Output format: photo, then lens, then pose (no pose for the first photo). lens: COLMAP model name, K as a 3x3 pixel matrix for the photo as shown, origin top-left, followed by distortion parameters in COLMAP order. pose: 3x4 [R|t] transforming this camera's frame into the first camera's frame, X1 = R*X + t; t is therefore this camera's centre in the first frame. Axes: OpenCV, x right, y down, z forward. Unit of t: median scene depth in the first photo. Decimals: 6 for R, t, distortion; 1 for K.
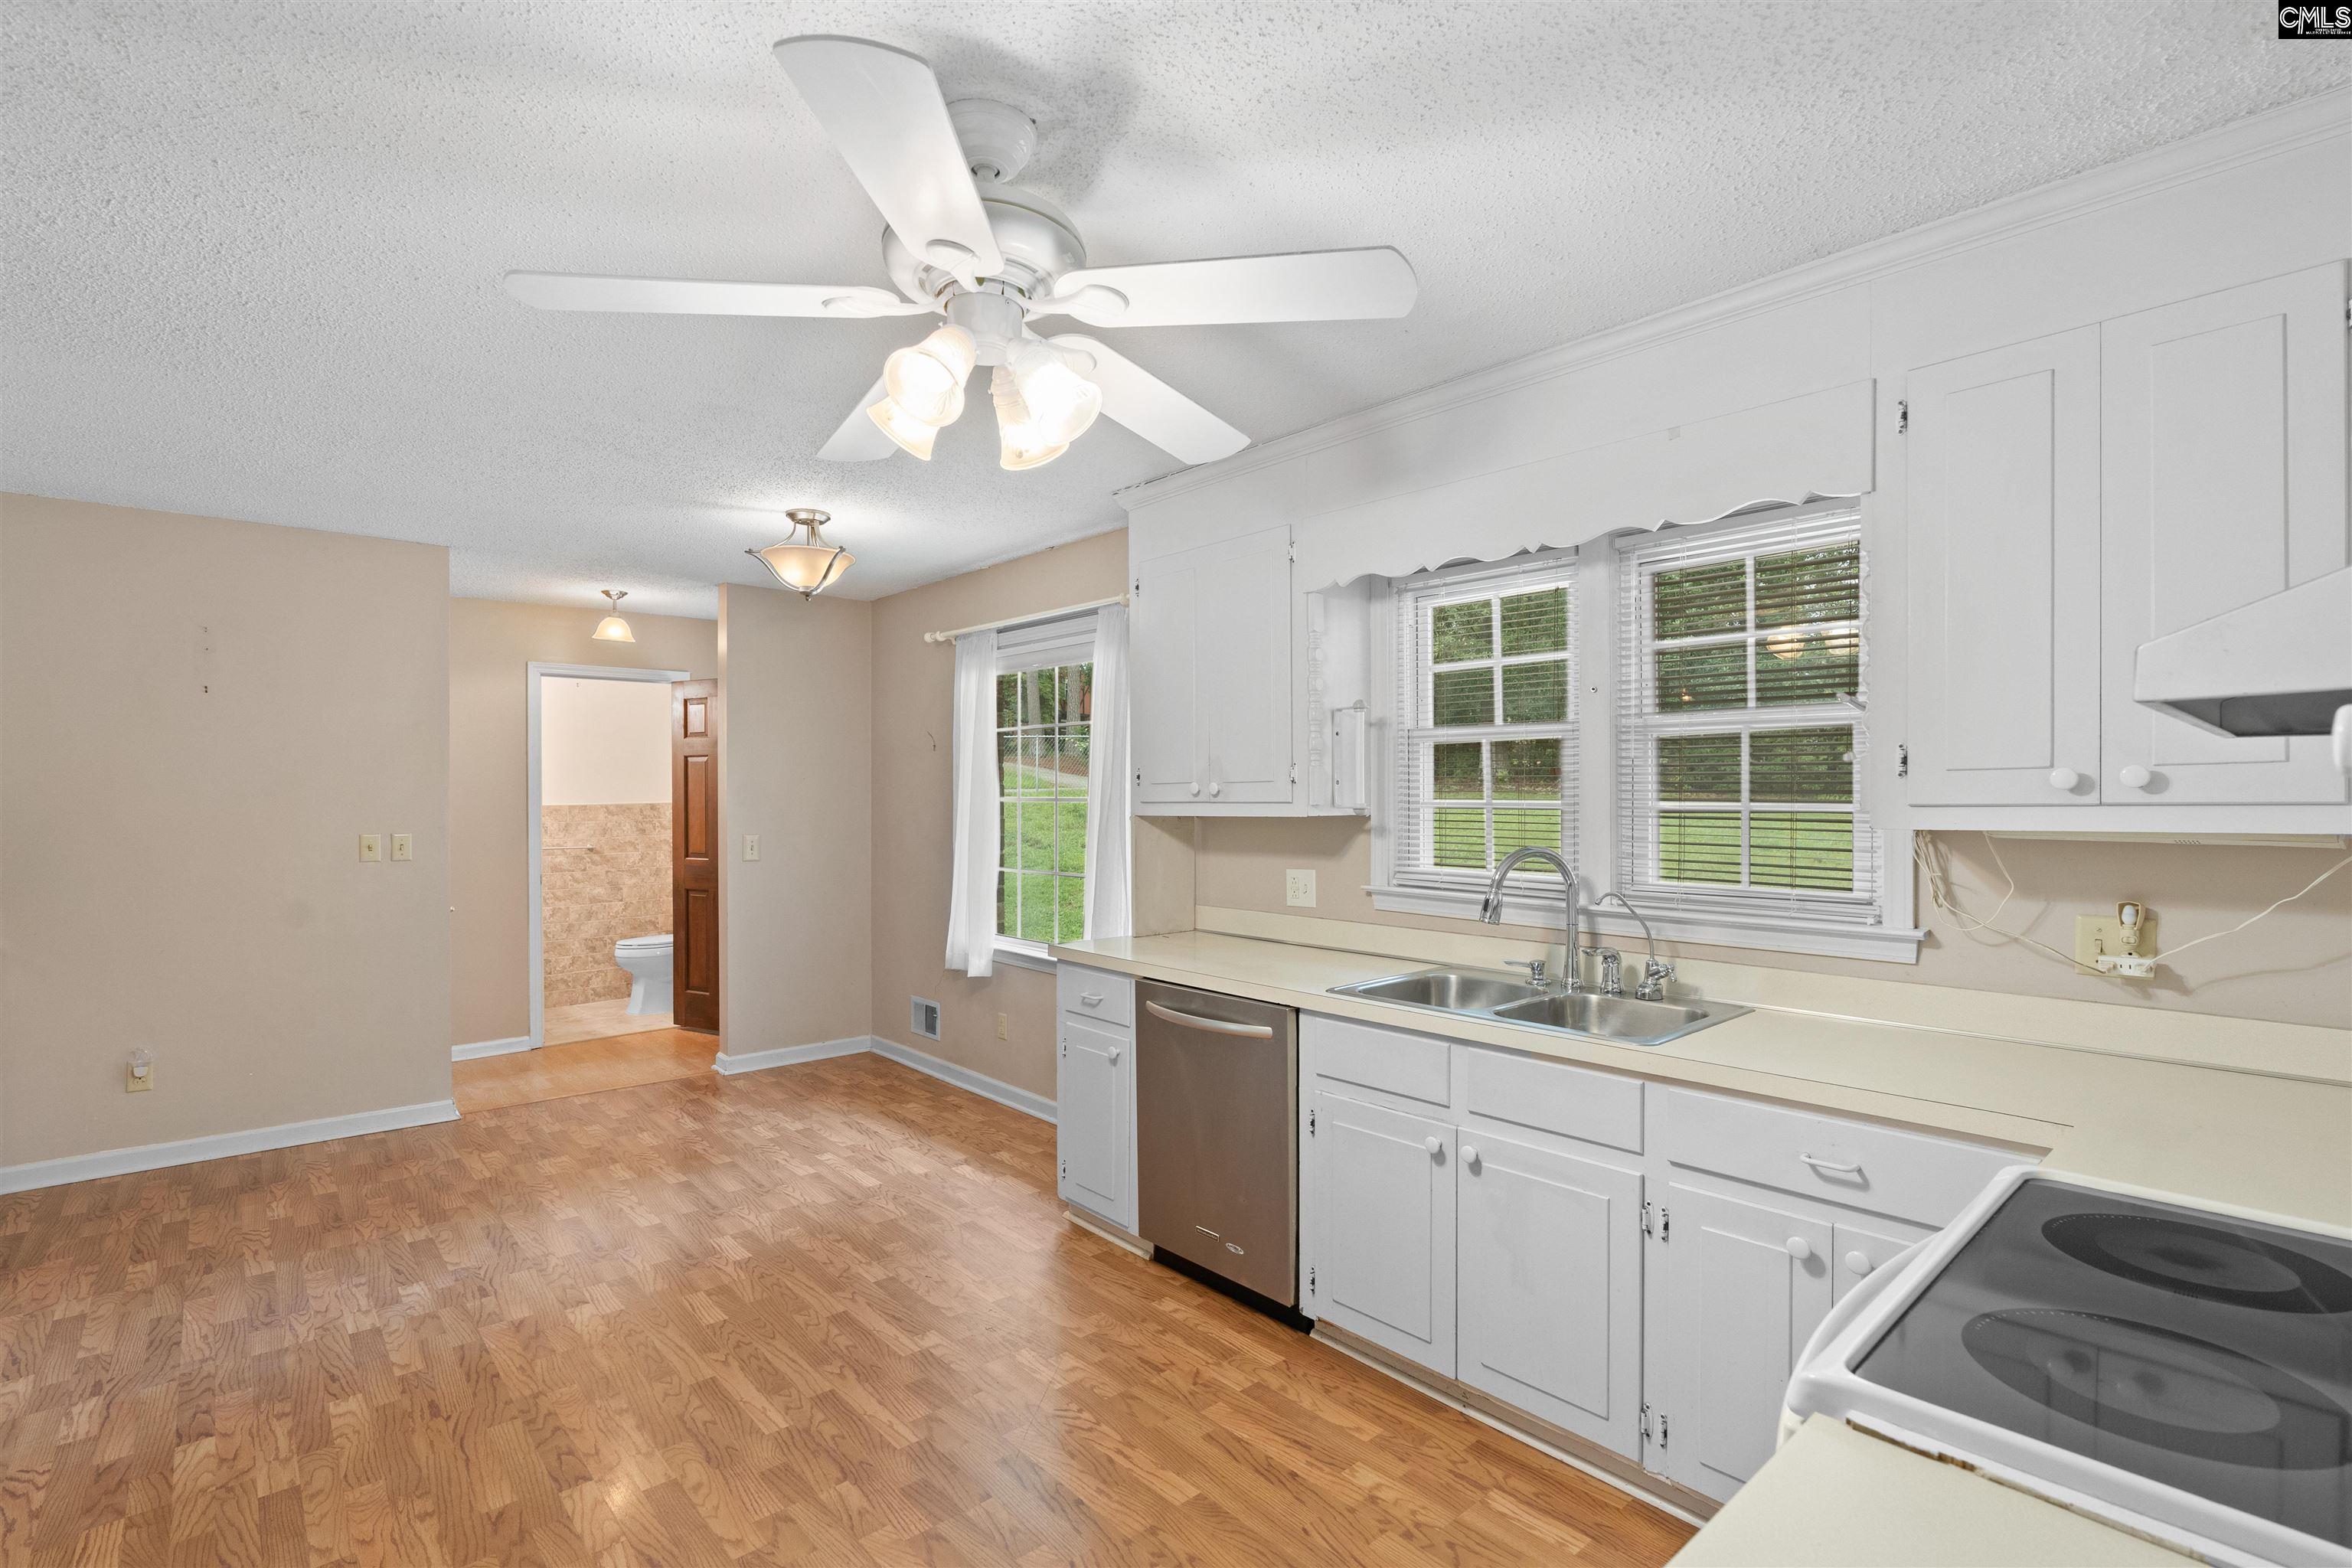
lens RADIAL K [[1069.5, 0, 1162.1], [0, 1069.5, 805.9], [0, 0, 1]] dist [-0.016357, 0.005586]
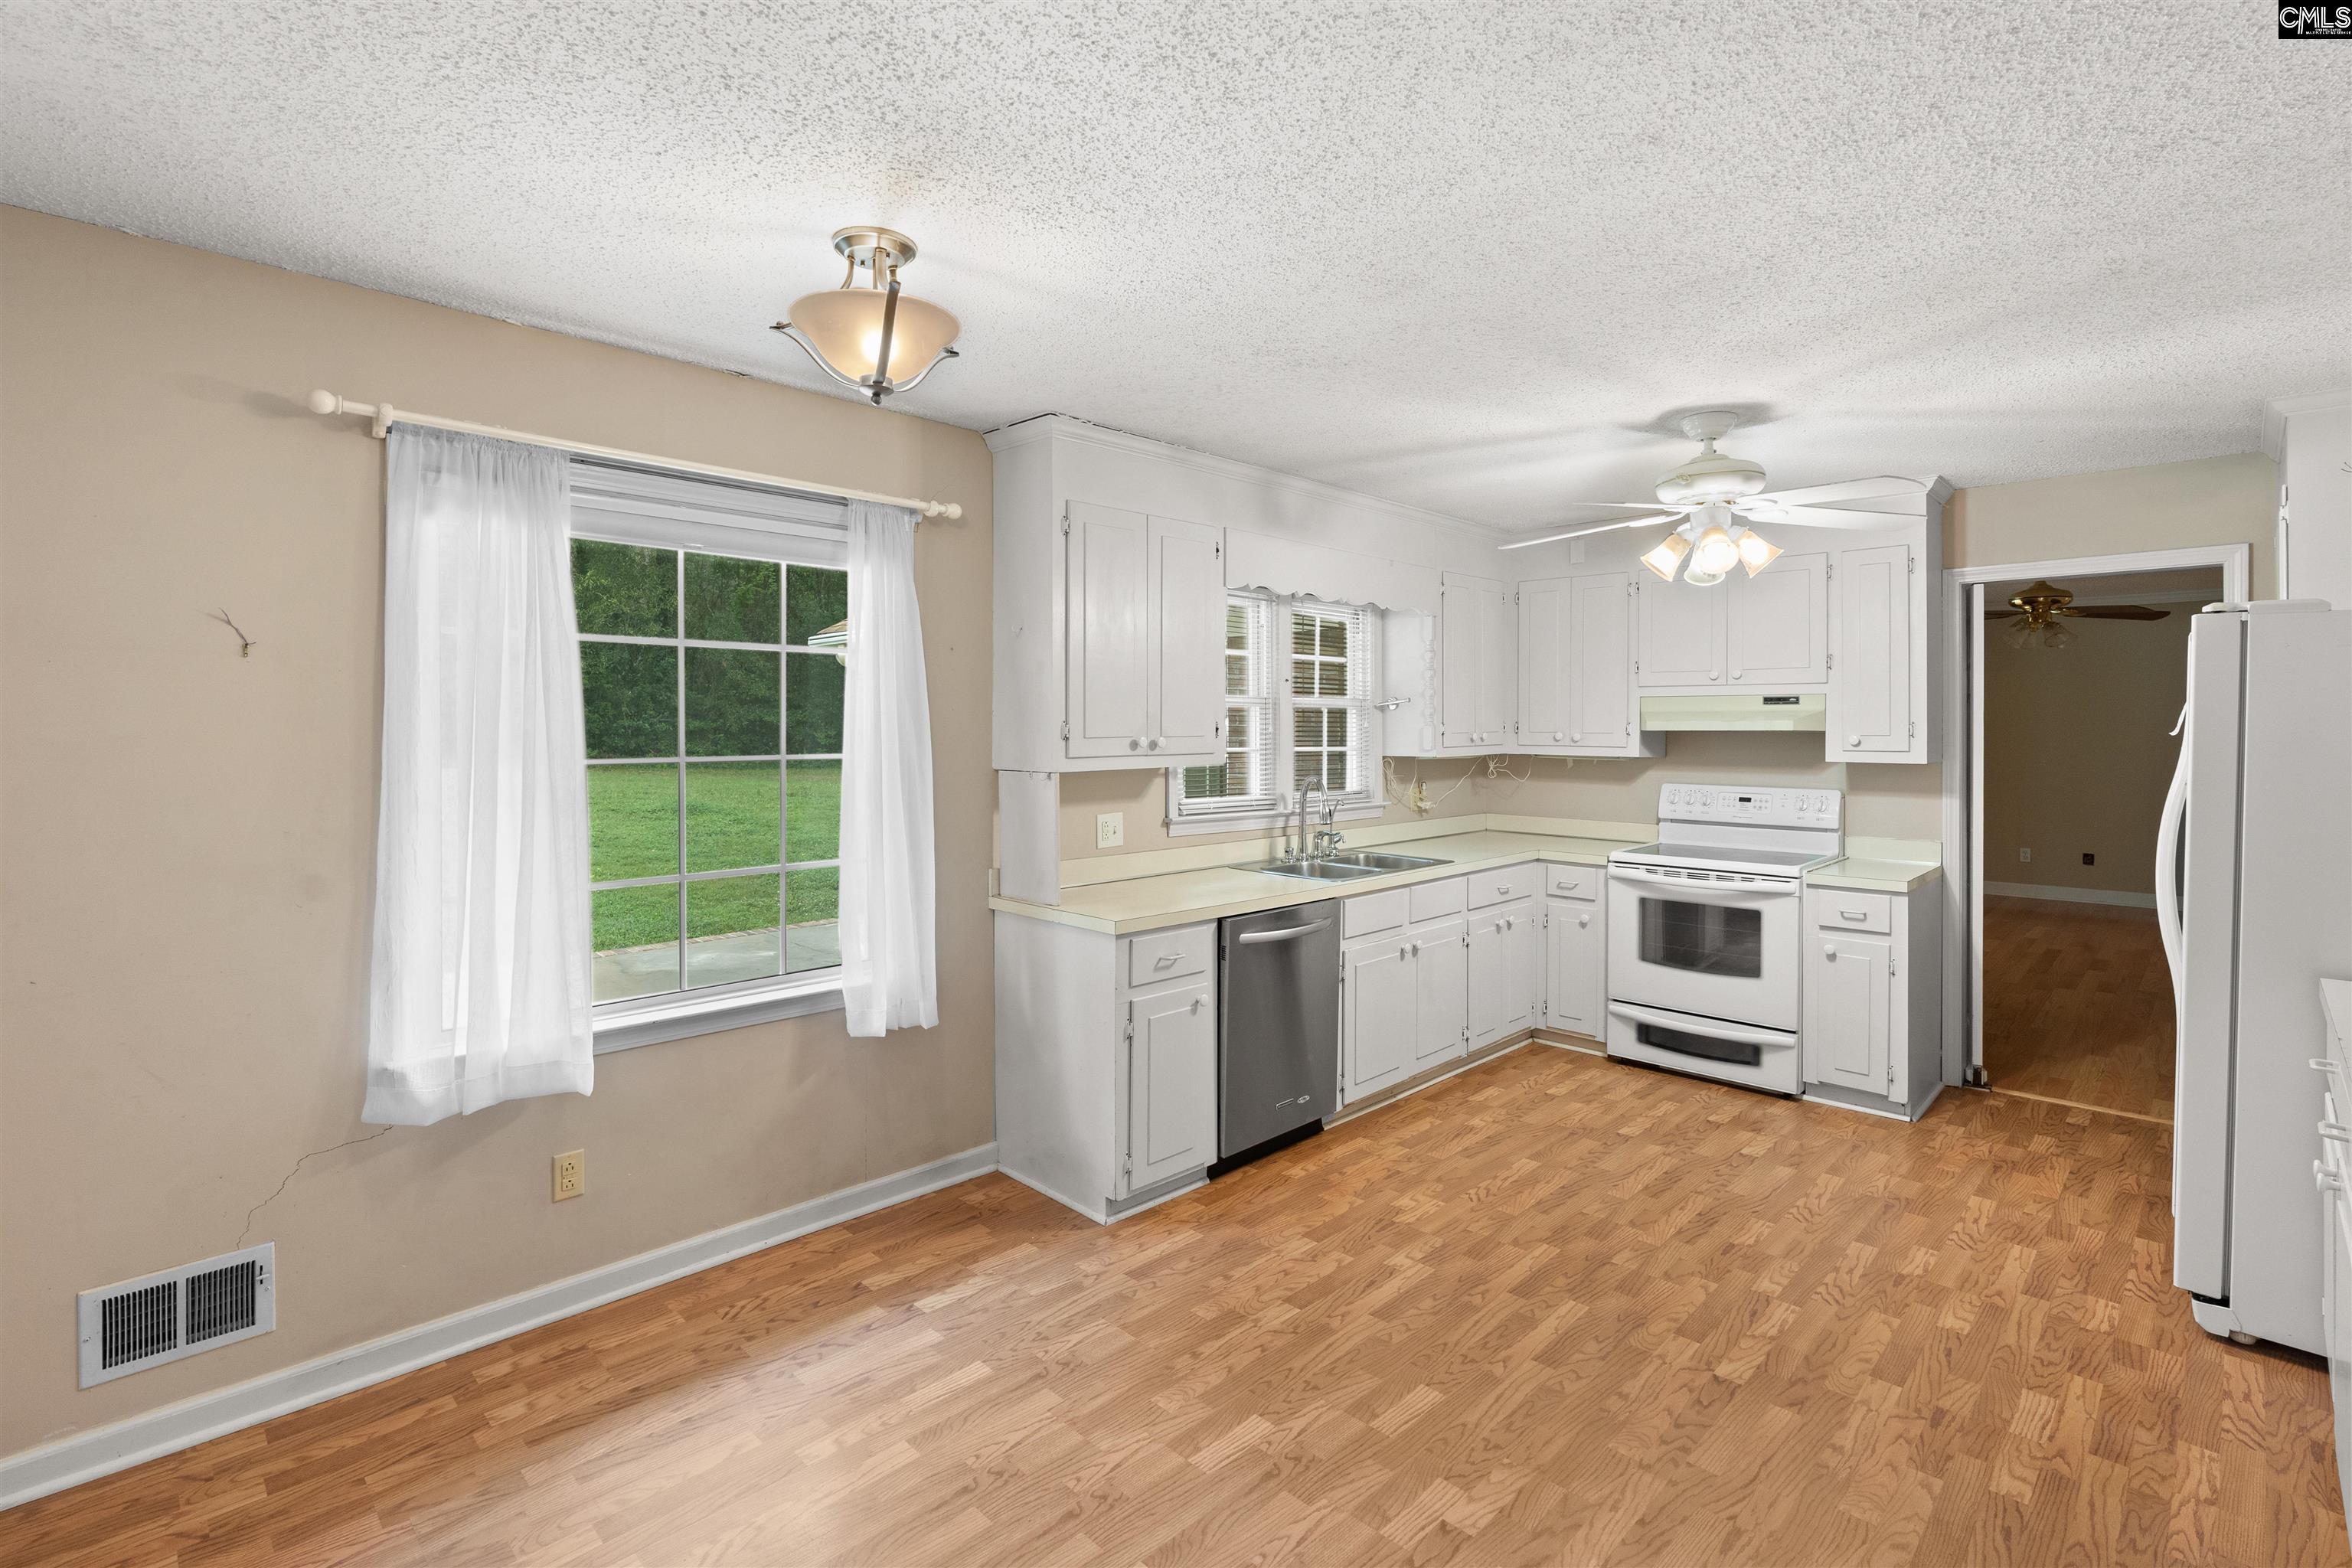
lens RADIAL K [[1069.5, 0, 1199.4], [0, 1069.5, 729.5], [0, 0, 1]] dist [-0.016357, 0.005586]
pose [[-0.060370, -0.003070, 0.998171, -0.936137], [0.010727, 0.999936, 0.003724, -0.029176], [-0.998118, 0.010933, -0.060333, 0.926991]]
